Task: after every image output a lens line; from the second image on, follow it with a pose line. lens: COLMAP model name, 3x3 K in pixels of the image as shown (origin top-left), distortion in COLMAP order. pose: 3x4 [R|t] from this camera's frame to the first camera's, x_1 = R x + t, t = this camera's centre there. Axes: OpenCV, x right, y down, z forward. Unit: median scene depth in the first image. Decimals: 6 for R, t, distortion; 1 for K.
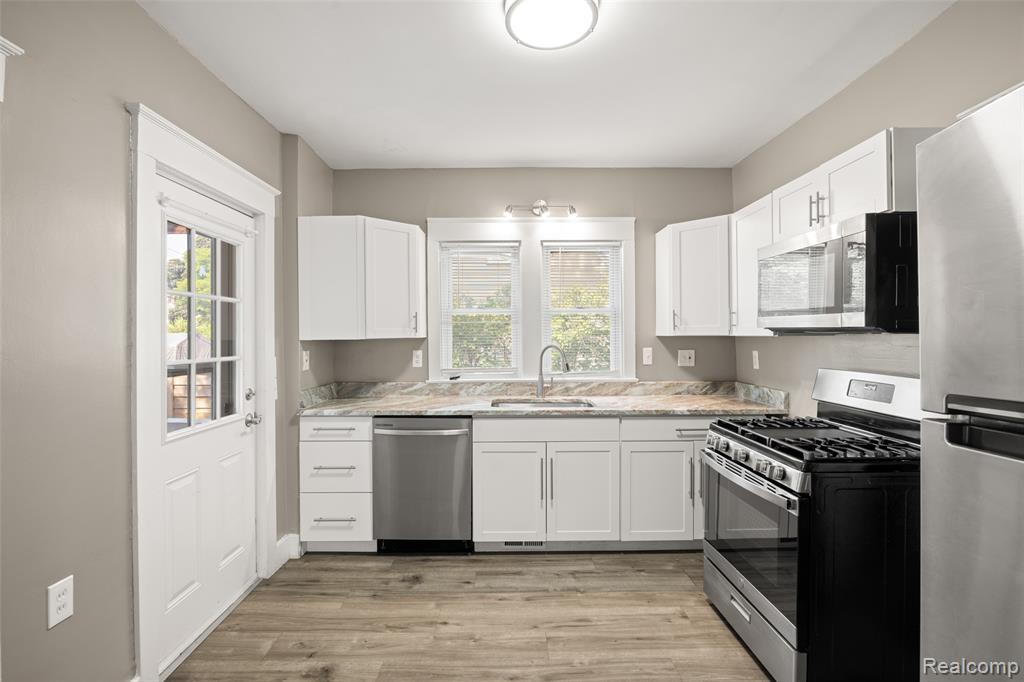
lens RADIAL K [[471.3, 0, 512.2], [0, 471.3, 339.4], [0, 0, 1]] dist [-0.012657, -0.000296]
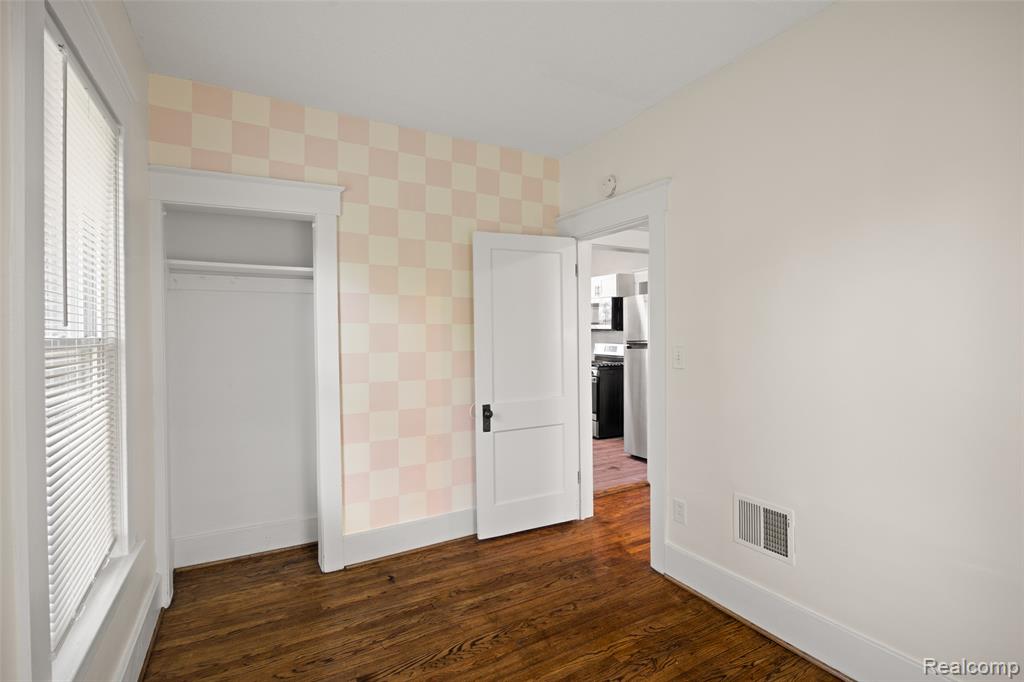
lens RADIAL K [[471.3, 0, 512.6], [0, 471.3, 336.7], [0, 0, 1]] dist [-0.012657, -0.000296]
pose [[0.878616, -0.000463, 0.477529, -1.007931], [-0.003531, 0.999966, 0.007467, 0.004793], [-0.477516, -0.008246, 0.878585, -1.115200]]
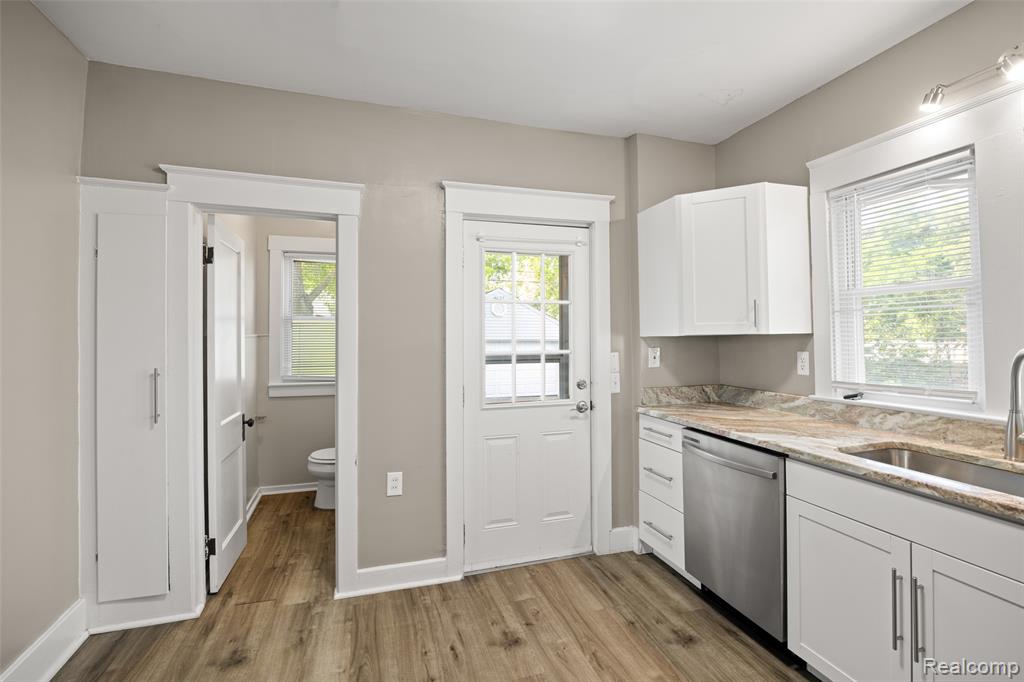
lens RADIAL K [[471.3, 0, 507.9], [0, 471.3, 331.4], [0, 0, 1]] dist [-0.012657, -0.000296]
pose [[0.284584, -0.004633, -0.958640, 0.460557], [-0.002174, 0.999983, -0.005478, -0.003272], [0.958649, 0.003643, 0.284569, 0.479814]]
